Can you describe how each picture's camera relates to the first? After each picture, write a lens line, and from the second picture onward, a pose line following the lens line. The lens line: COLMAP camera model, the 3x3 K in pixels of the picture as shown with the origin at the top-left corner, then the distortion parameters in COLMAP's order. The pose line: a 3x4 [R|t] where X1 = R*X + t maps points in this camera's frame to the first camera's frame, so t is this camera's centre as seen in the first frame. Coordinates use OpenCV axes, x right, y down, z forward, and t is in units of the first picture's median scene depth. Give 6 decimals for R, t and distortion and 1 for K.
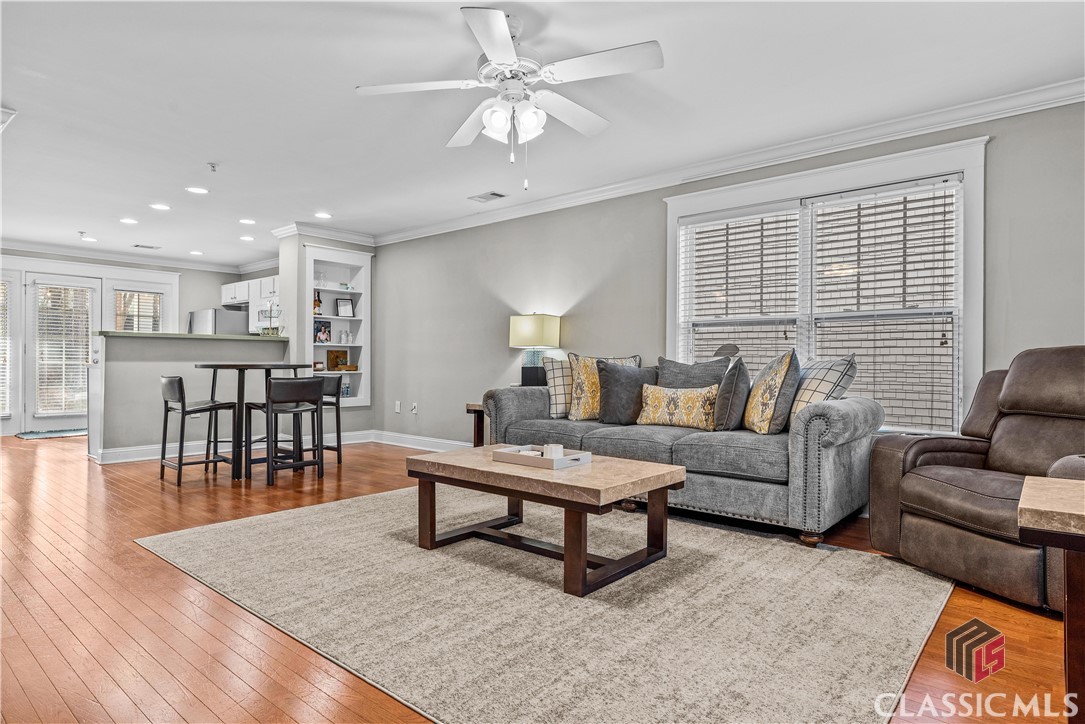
lens RADIAL K [[621.6, 0, 540.6], [0, 621.6, 362.1], [0, 0, 1]] dist [-0.001624, 0.000175]
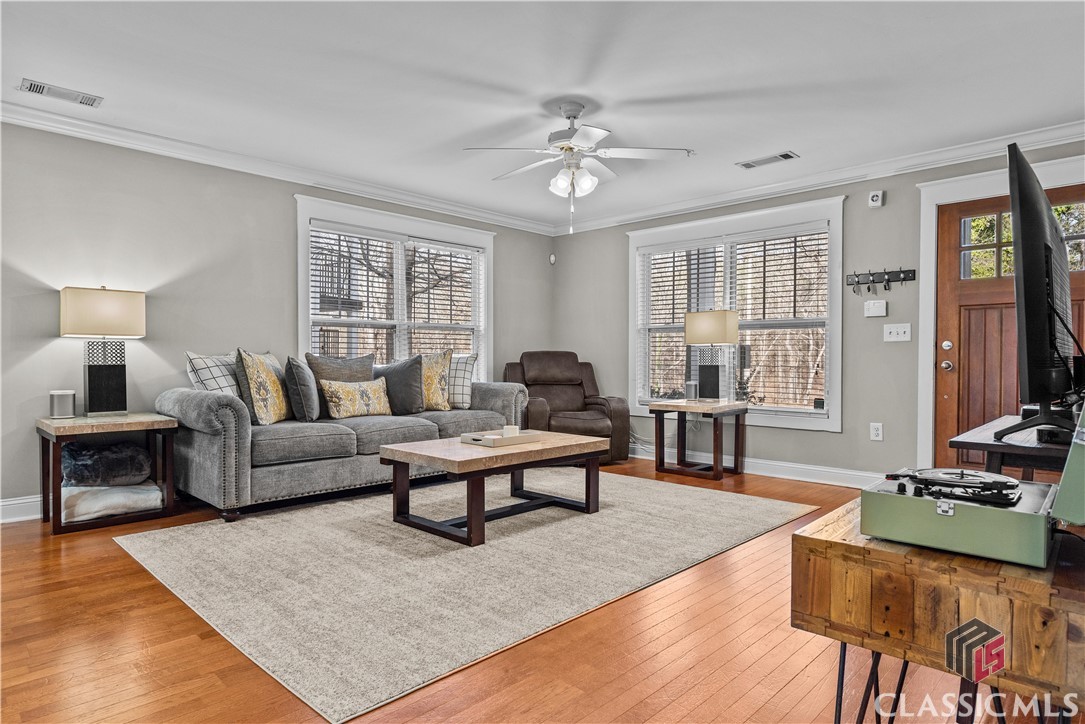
lens RADIAL K [[621.6, 0, 535.2], [0, 621.6, 364.8], [0, 0, 1]] dist [-0.001624, 0.000175]
pose [[0.063446, -0.015887, 0.997859, -1.114969], [-0.004949, 0.999856, 0.016233, -0.010327], [-0.997973, -0.005968, 0.063358, 0.791185]]
